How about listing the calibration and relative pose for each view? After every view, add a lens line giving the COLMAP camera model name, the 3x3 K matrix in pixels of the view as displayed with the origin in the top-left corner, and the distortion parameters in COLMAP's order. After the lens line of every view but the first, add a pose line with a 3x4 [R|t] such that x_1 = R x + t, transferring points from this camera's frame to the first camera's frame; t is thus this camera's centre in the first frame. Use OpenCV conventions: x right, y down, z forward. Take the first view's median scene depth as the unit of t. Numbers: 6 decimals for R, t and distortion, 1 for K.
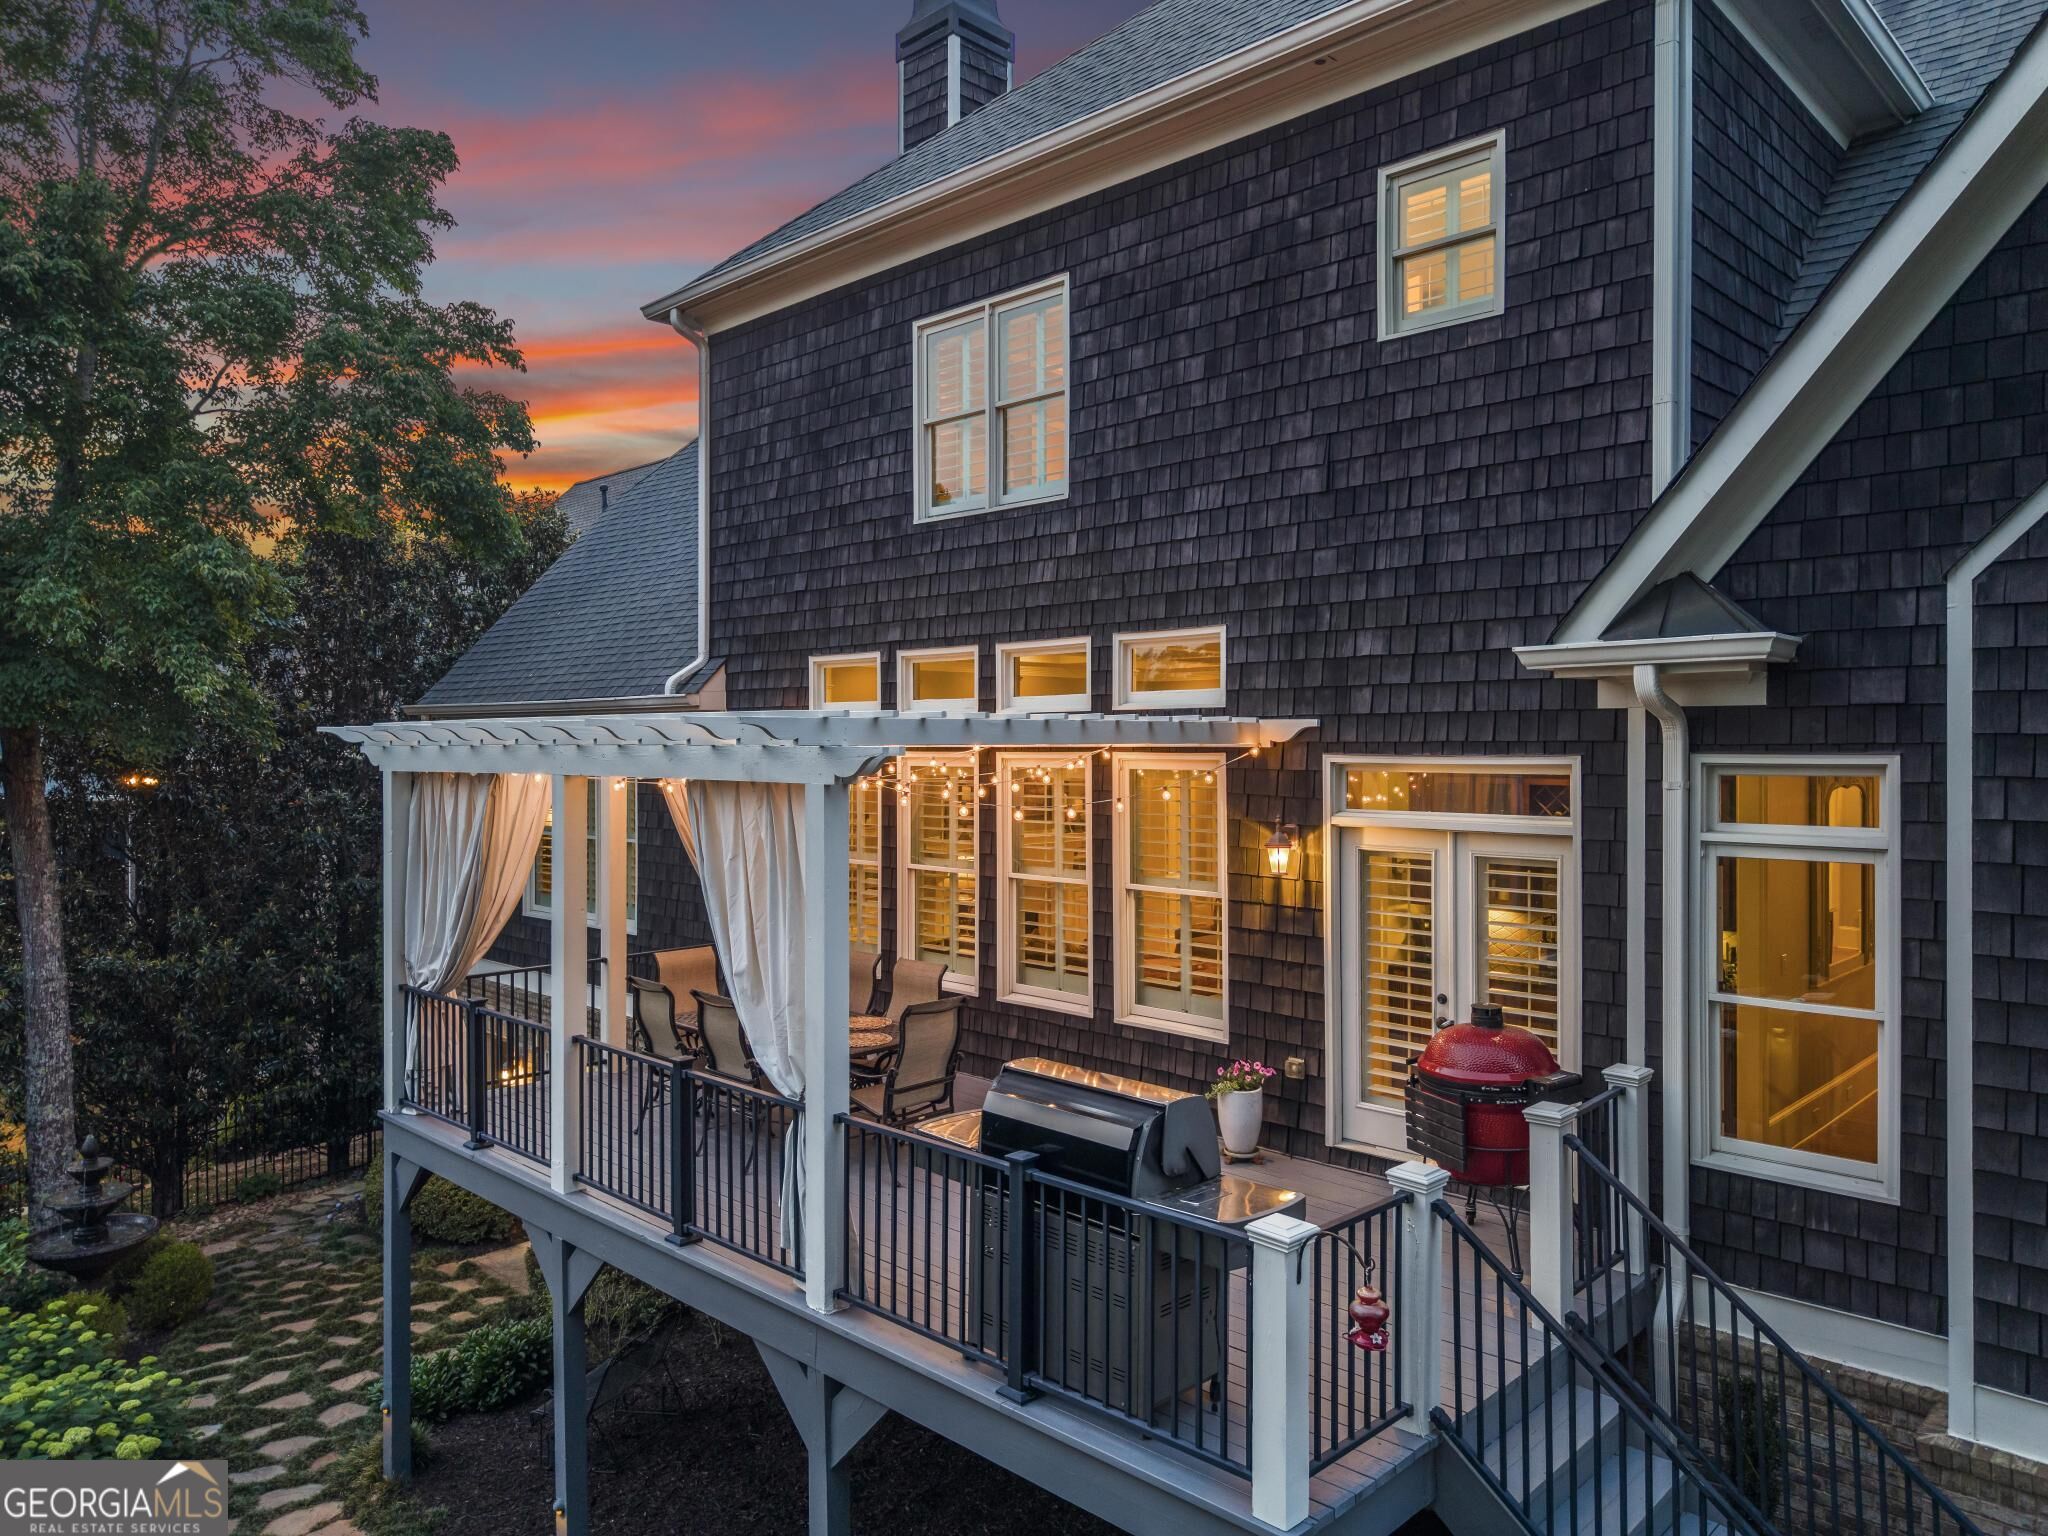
lens RADIAL K [[1317.8, 0, 1026.5], [0, 1317.8, 758.5], [0, 0, 1]] dist [0.045197, -0.099715]
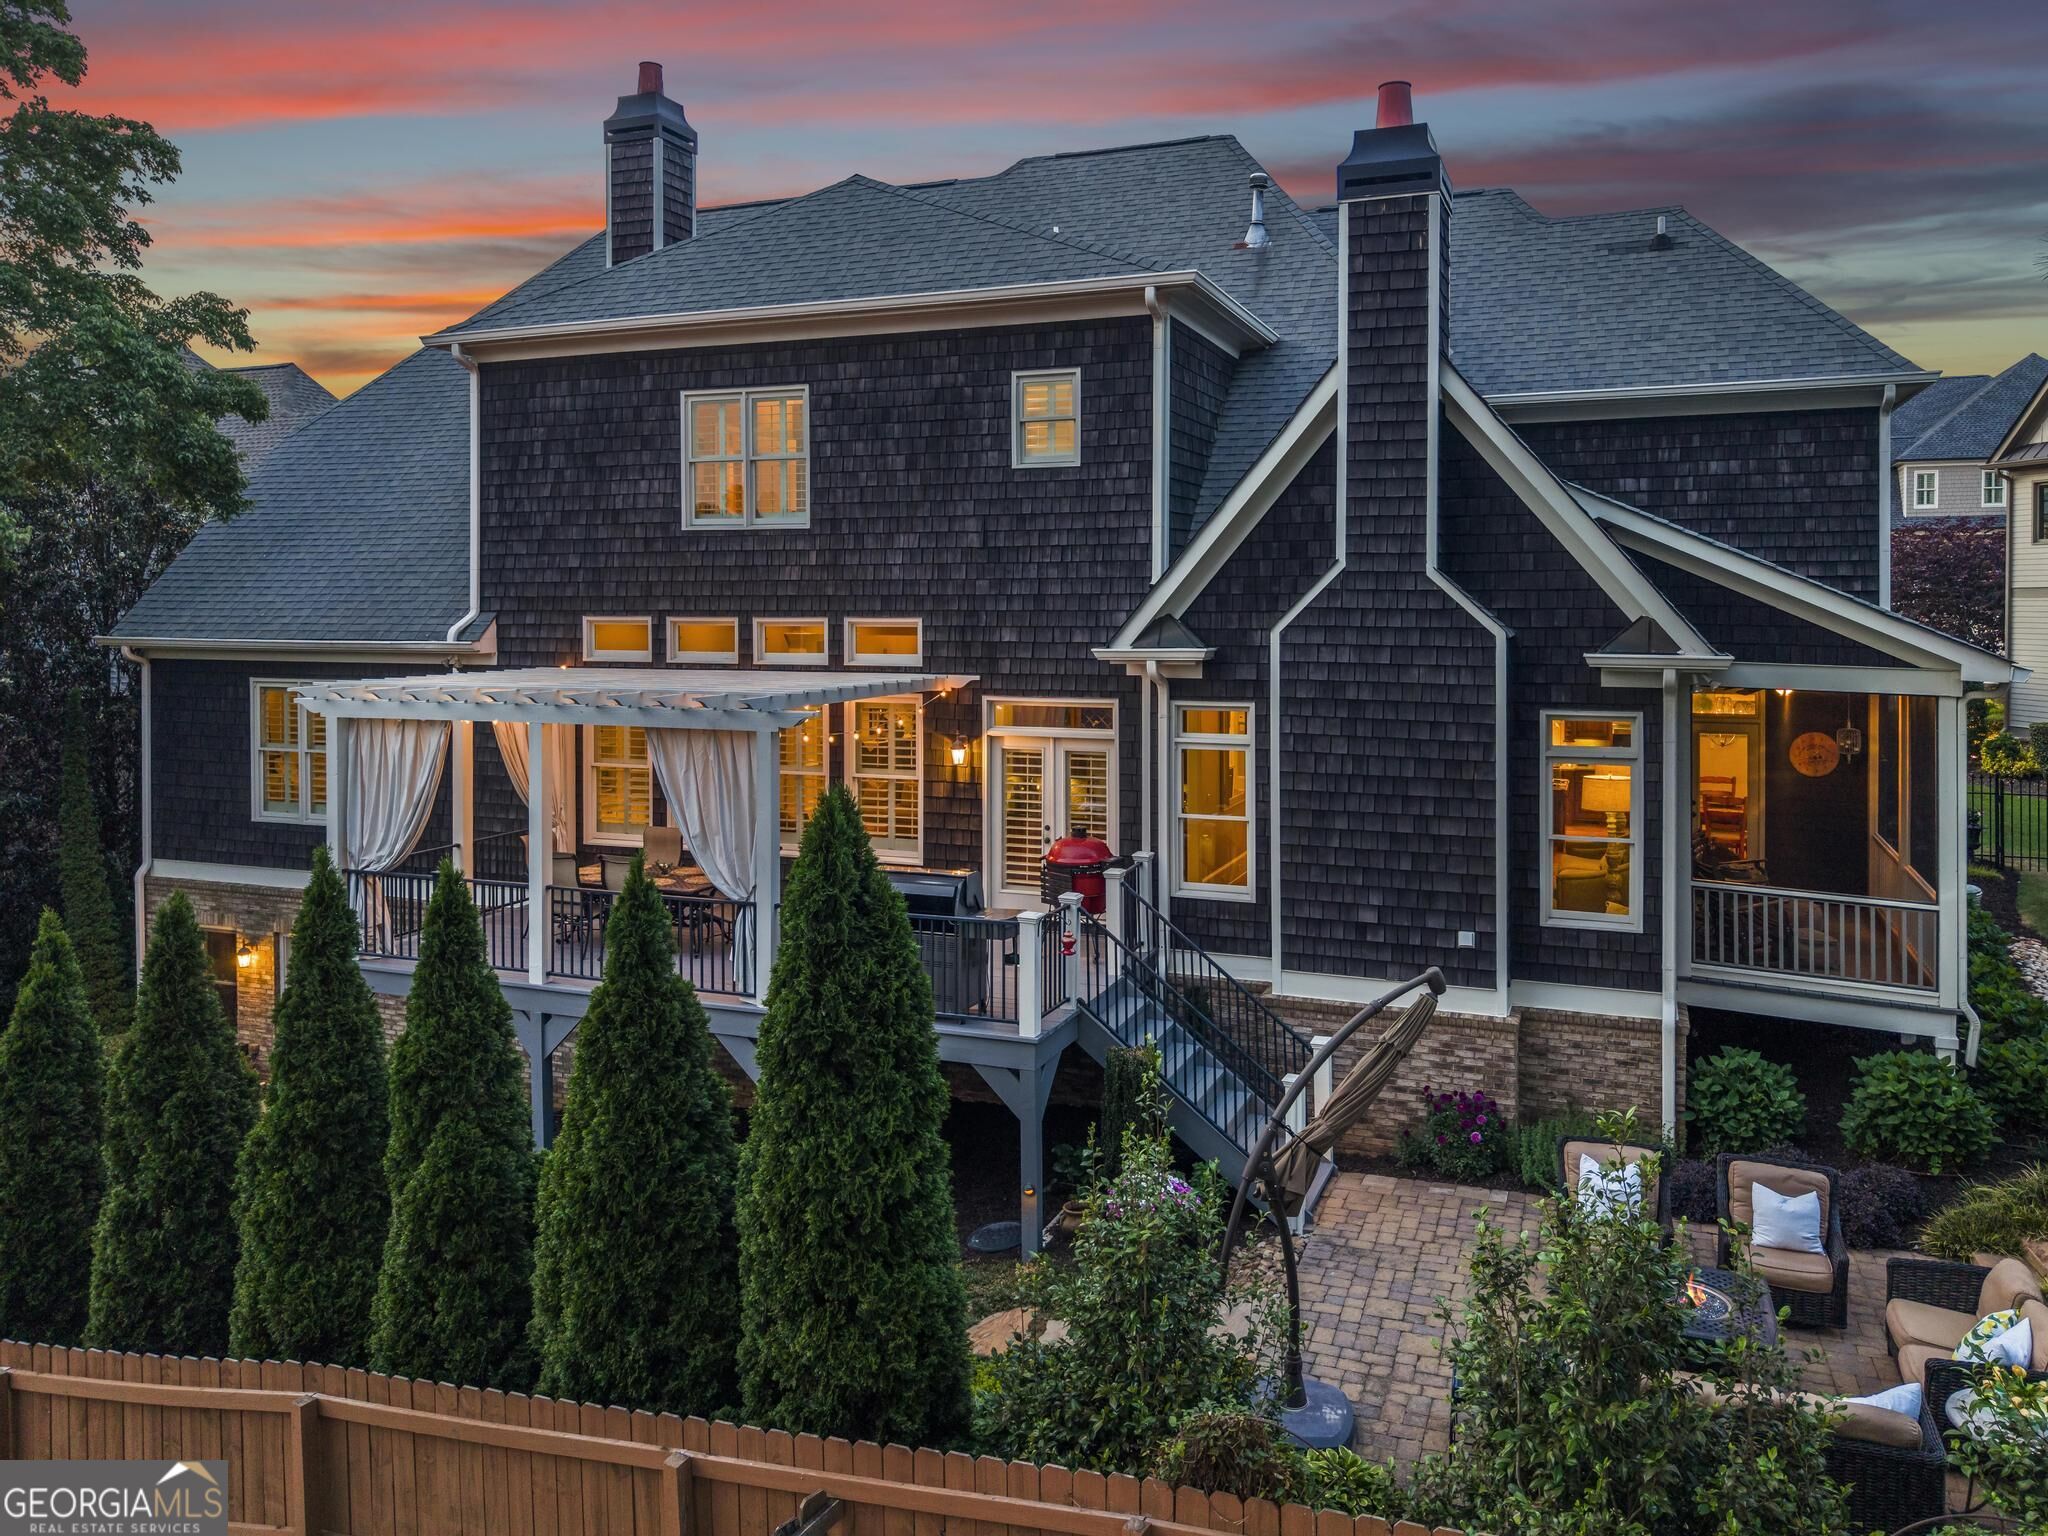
lens RADIAL K [[1421.6, 0, 1054.7], [0, 1421.6, 642.5], [0, 0, 1]] dist [0.004703, -0.002248]
pose [[0.913473, -0.010280, 0.406769, -0.449887], [0.003923, 0.999857, 0.016457, -0.102866], [-0.406880, -0.013437, 0.913383, -0.760611]]
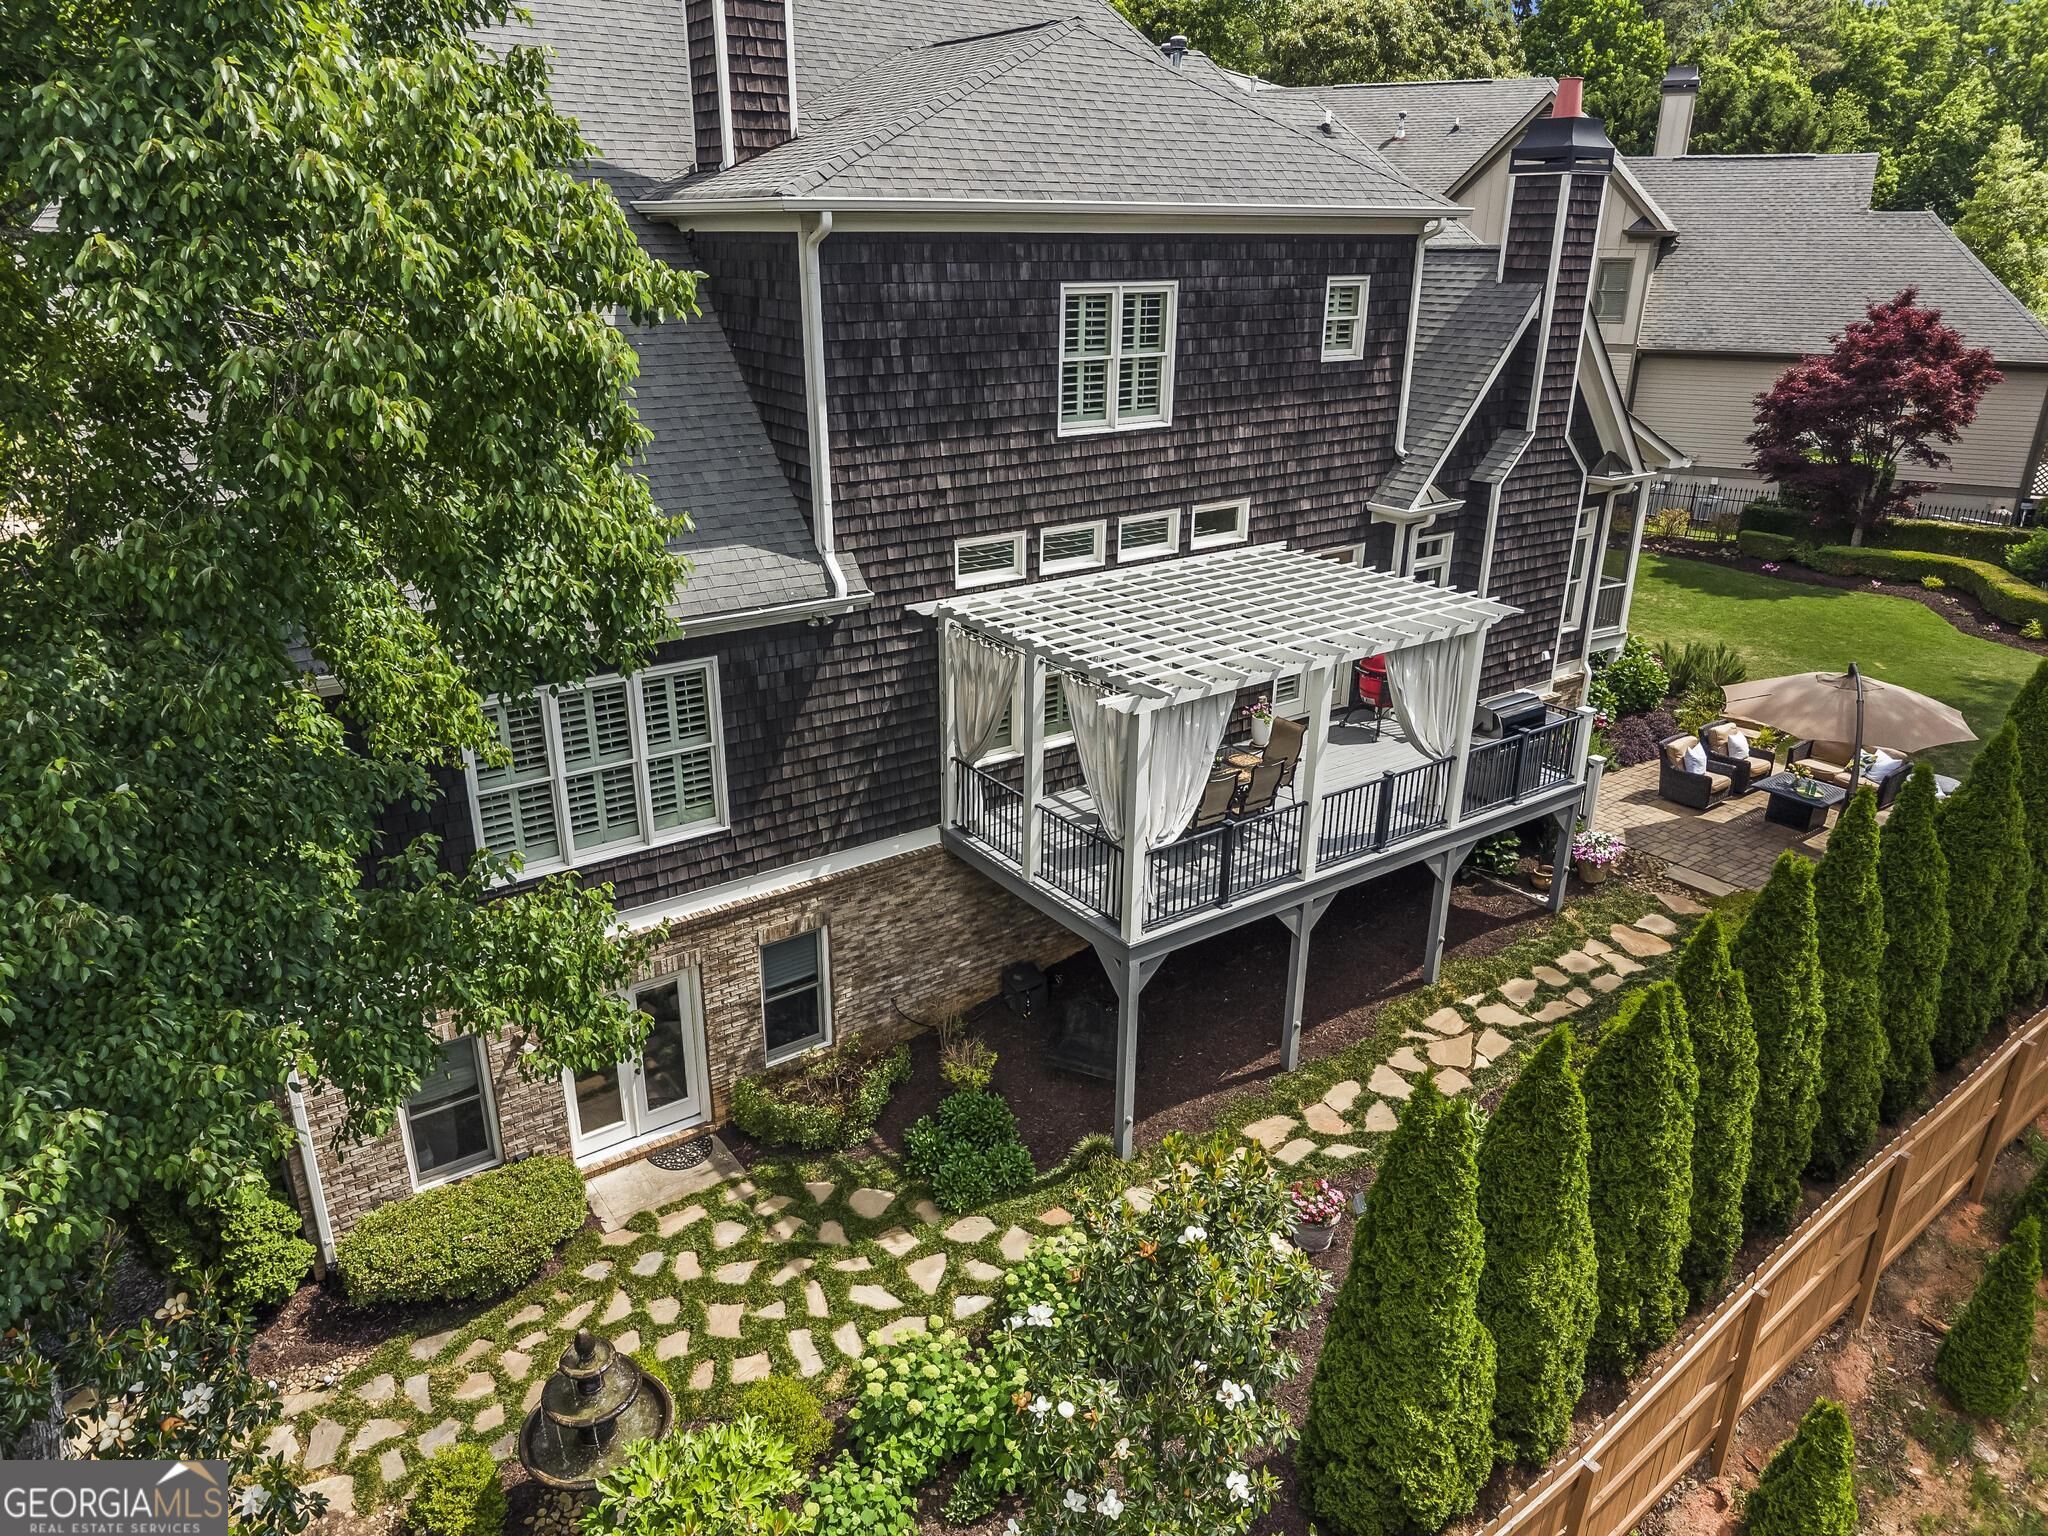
lens RADIAL K [[1350.3, 0, 1030.9], [0, 1350.3, 796.7], [0, 0, 1]] dist [0.042606, -0.064256]
pose [[0.189552, -0.376310, 0.906896, -1.992429], [0.010459, 0.924363, 0.381372, -0.484466], [-0.981815, -0.062804, 0.179150, 0.965720]]
